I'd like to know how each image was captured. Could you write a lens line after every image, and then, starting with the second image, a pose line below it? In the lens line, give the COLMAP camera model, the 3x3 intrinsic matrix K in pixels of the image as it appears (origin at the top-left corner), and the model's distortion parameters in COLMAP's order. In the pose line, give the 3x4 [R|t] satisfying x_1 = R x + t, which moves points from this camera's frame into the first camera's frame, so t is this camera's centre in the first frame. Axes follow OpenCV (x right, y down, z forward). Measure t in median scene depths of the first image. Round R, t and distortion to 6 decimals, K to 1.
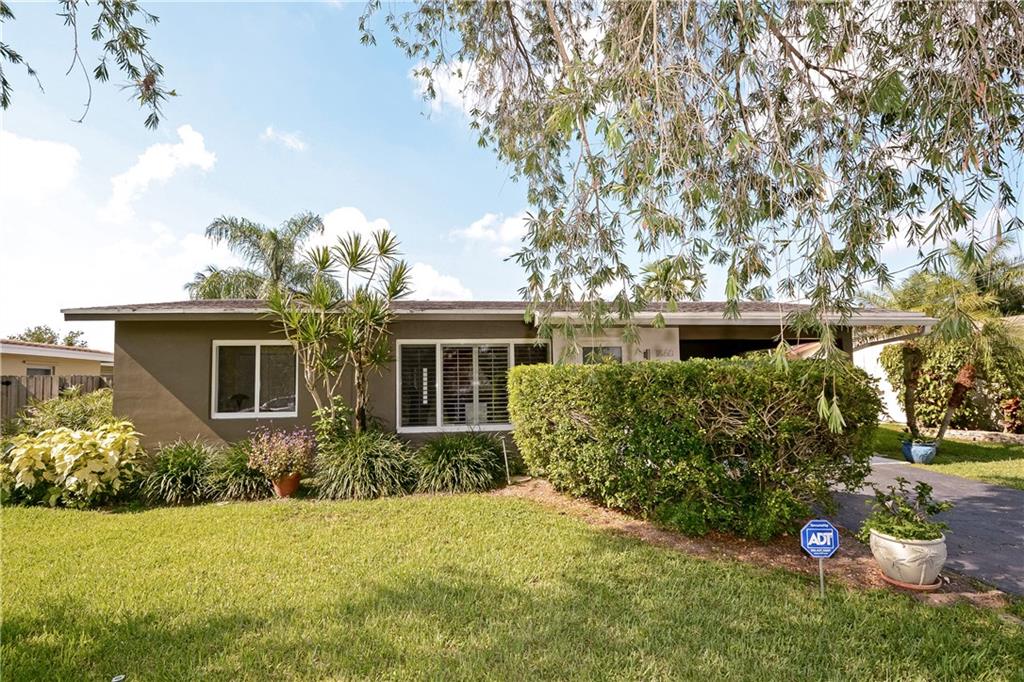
lens RADIAL K [[472.5, 0, 517.5], [0, 472.5, 362.6], [0, 0, 1]] dist [-0.002260, -0.014110]
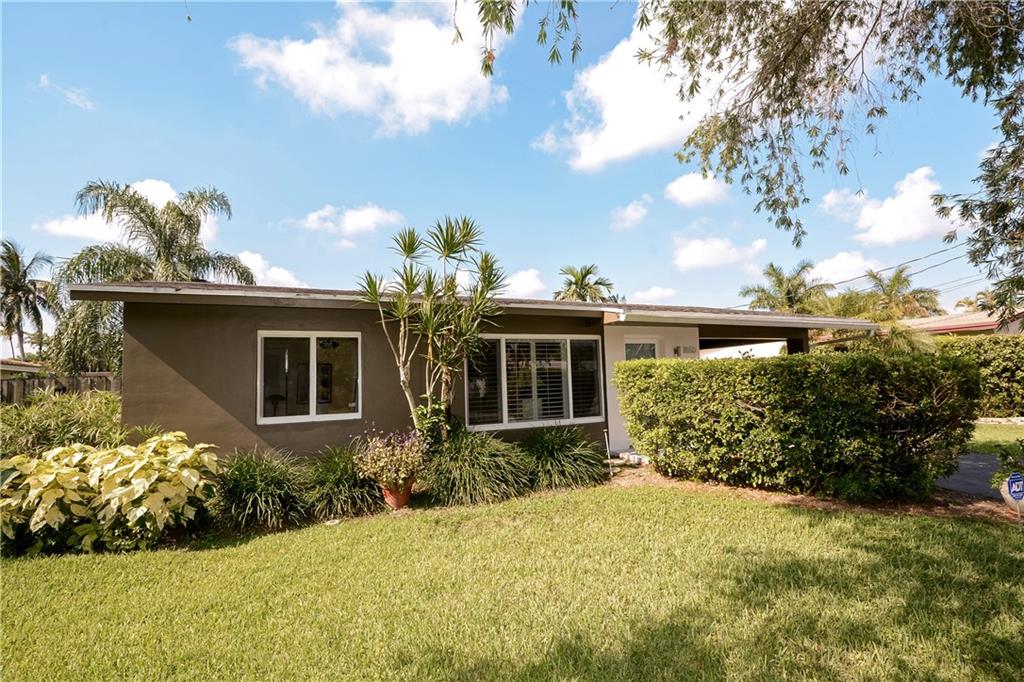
lens RADIAL K [[466.8, 0, 512.0], [0, 466.8, 341.0], [0, 0, 1]] dist [0.010199, -0.018851]
pose [[0.953615, 0.013767, 0.300714, -0.499436], [-0.000791, 0.999065, -0.043231, 0.007284], [-0.301028, 0.040988, 0.952734, 0.073859]]
